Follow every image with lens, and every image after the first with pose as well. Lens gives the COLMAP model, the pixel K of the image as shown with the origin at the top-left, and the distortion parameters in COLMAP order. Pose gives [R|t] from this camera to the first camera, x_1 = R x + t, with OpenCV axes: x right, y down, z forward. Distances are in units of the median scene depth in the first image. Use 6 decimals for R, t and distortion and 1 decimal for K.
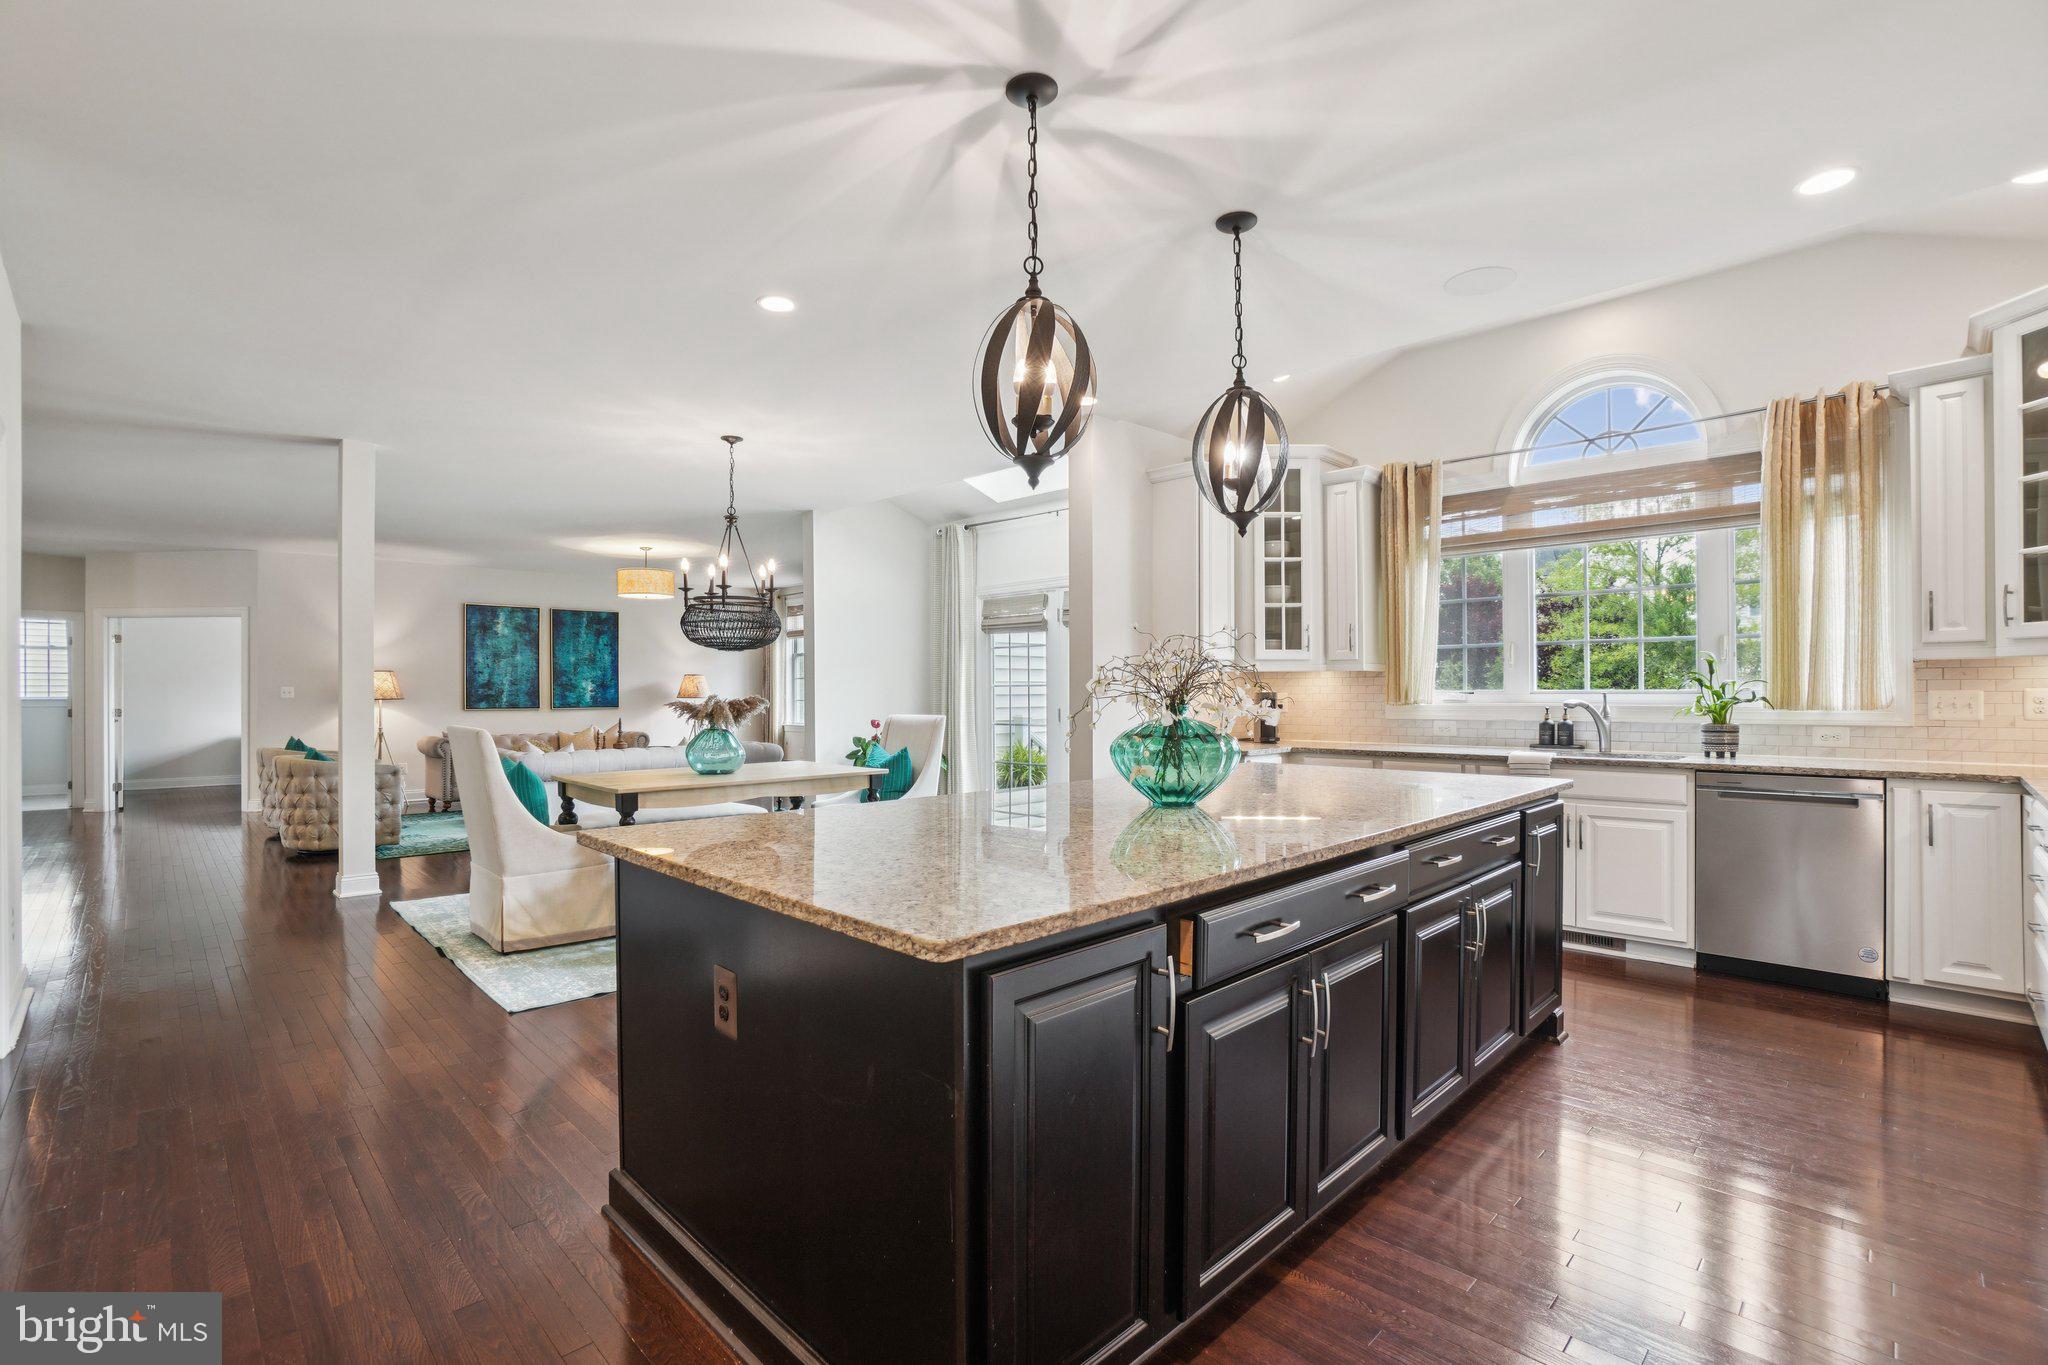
lens RADIAL K [[925.4, 0, 1010.7], [0, 925.4, 688.4], [0, 0, 1]] dist [0.003657, 0.001089]
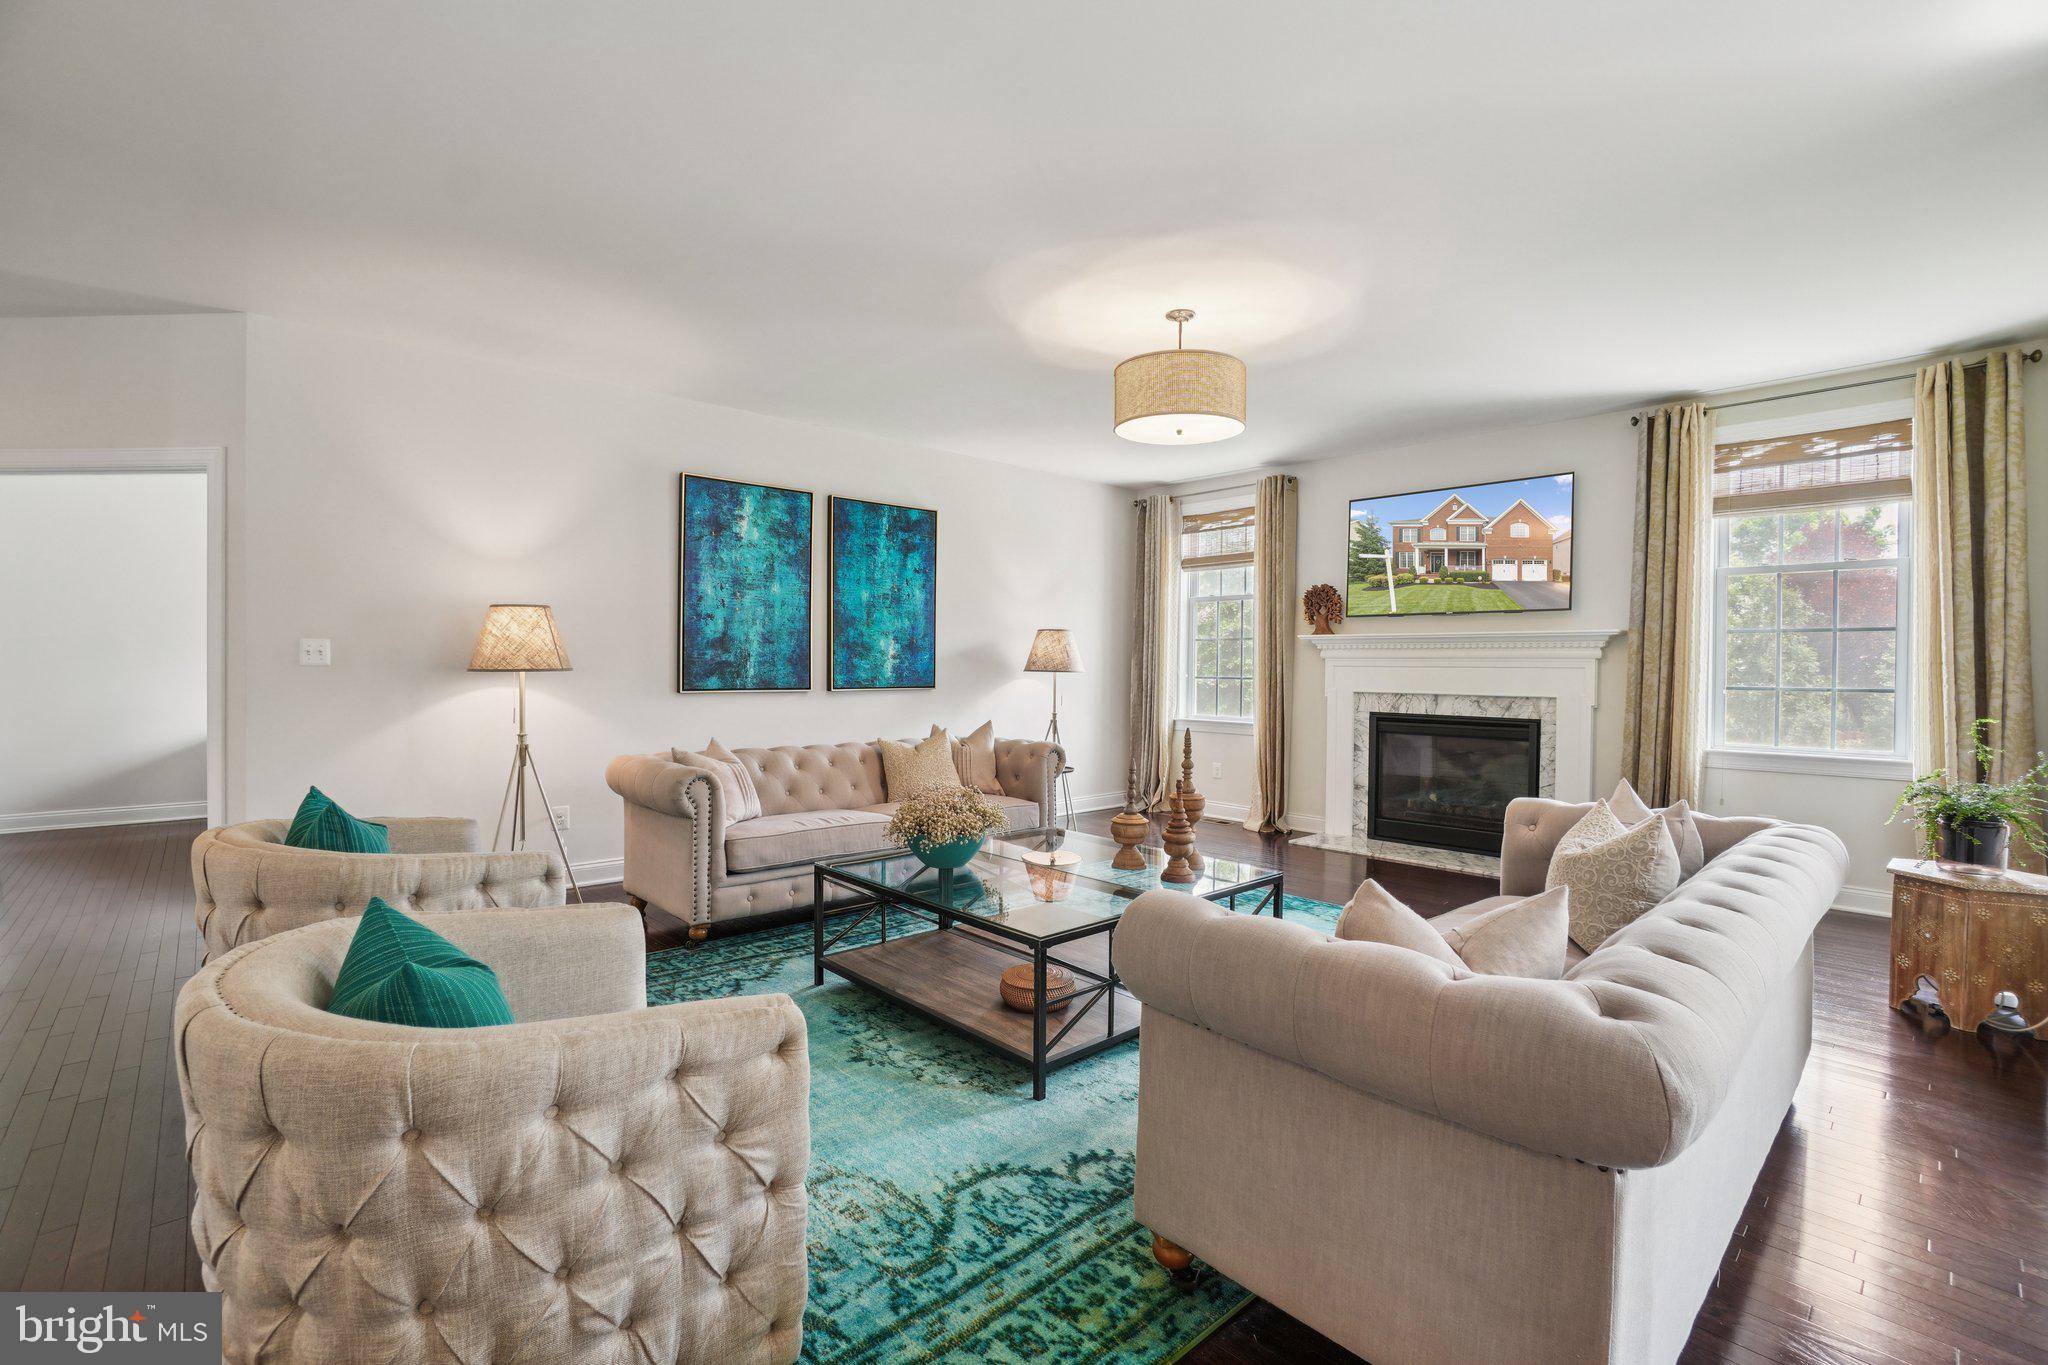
lens RADIAL K [[925.4, 0, 1043.3], [0, 925.4, 677.8], [0, 0, 1]] dist [0.003657, 0.001089]
pose [[0.999845, 0.014090, -0.010589, -0.381662], [-0.013888, 0.999724, 0.018966, 0.003492], [0.010854, -0.018816, 0.999764, 0.501948]]
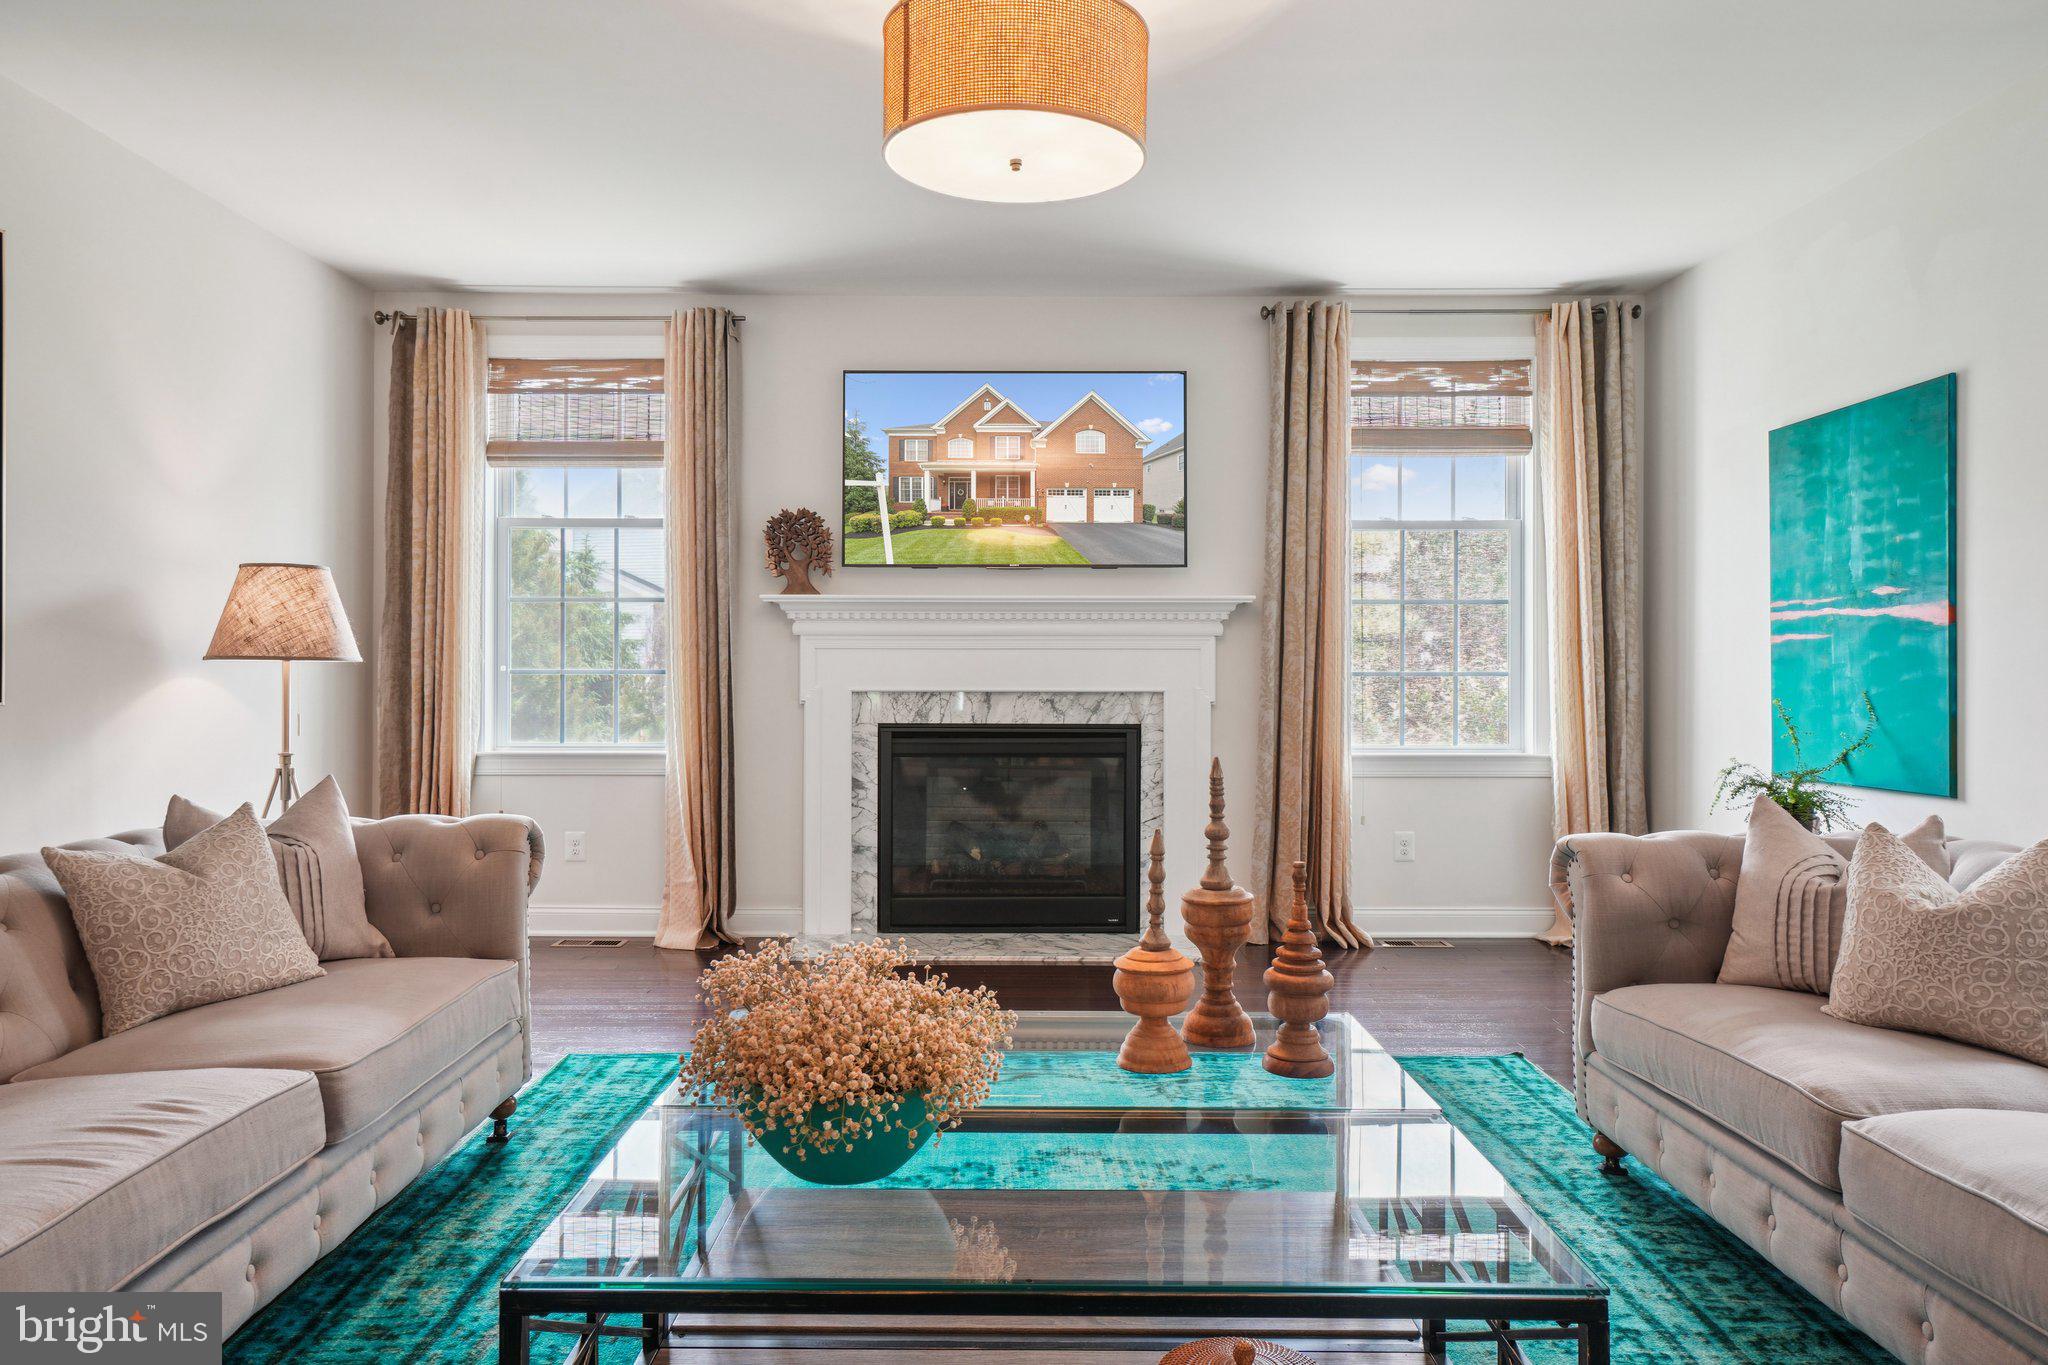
lens RADIAL K [[1392.1, 0, 1022.5], [0, 1392.1, 667.1], [0, 0, 1]] dist [0.033712, 0.001543]
pose [[0.710835, 0.006291, 0.703330, -0.516290], [-0.009800, 0.999952, 0.000960, 0.010439], [-0.703290, -0.007575, 0.710863, 0.667830]]
